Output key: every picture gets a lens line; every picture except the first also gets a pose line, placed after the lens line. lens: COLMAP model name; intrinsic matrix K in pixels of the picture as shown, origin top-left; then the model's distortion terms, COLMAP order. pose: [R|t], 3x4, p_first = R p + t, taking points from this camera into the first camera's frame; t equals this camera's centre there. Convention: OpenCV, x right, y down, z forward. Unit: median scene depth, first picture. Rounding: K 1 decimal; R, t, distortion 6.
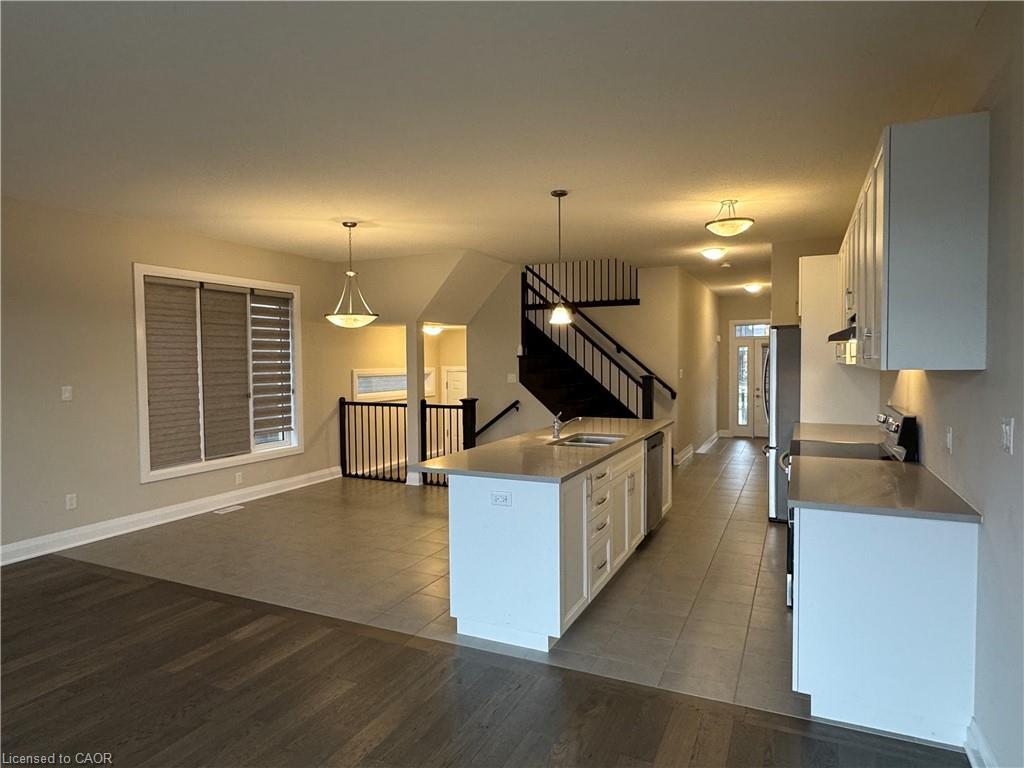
lens RADIAL K [[608.9, 0, 519.0], [0, 608.9, 384.7], [0, 0, 1]] dist [-0.003432, 0.006421]
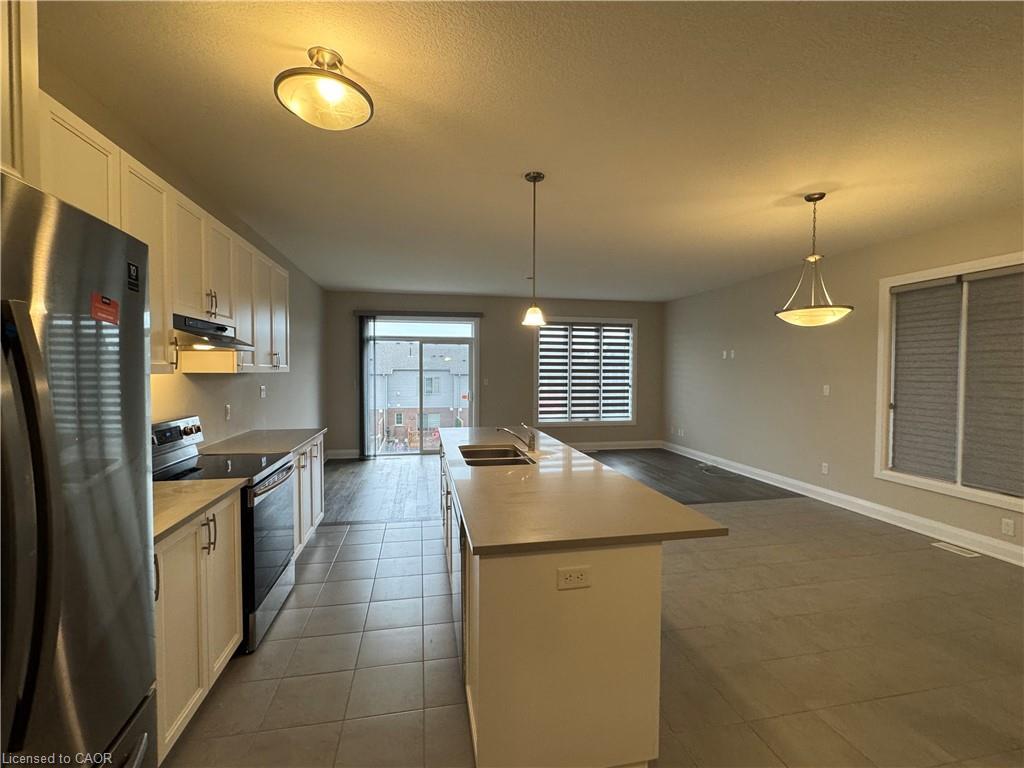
lens RADIAL K [[453.9, 0, 512.7], [0, 453.9, 383.2], [0, 0, 1]] dist [-0.000301, 0.000828]
pose [[-0.804321, 0.022344, -0.593775, 0.377202], [-0.022960, 0.997378, 0.068633, -0.047786], [0.593752, 0.068836, -0.801699, 1.185213]]
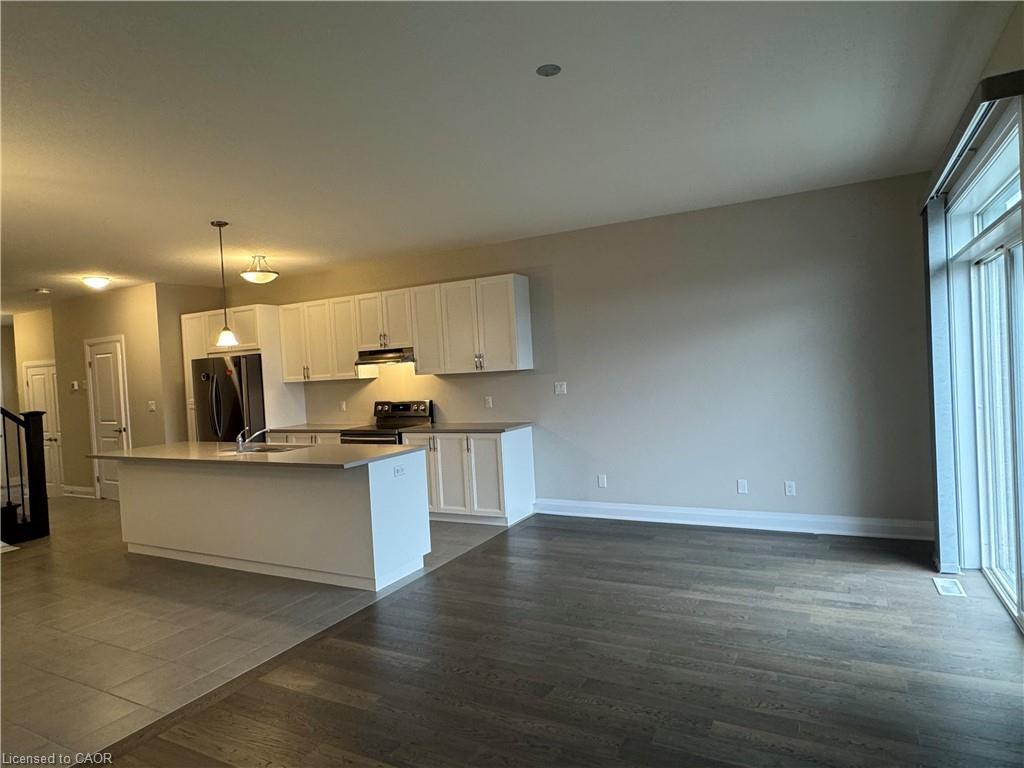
lens RADIAL K [[608.9, 0, 512.5], [0, 608.9, 382.5], [0, 0, 1]] dist [-0.003432, 0.006421]
pose [[0.054344, -0.016096, 0.998393, -0.755655], [0.096265, 0.995297, 0.010806, 0.000488], [-0.993871, 0.095523, 0.055638, 0.357309]]
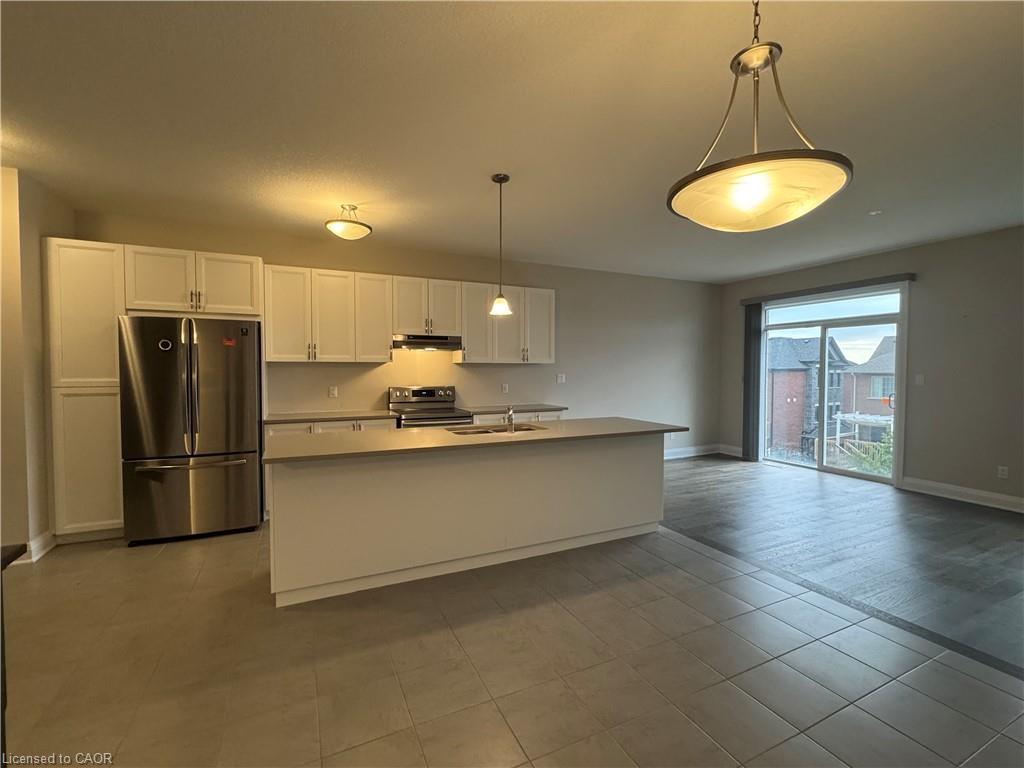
lens RADIAL K [[453.9, 0, 512.2], [0, 453.9, 382.6], [0, 0, 1]] dist [-0.000301, 0.000828]
pose [[-0.772296, -0.011636, 0.635156, -0.313106], [0.033154, 0.997731, 0.058592, -0.027021], [-0.634397, 0.066309, -0.770159, 1.210976]]
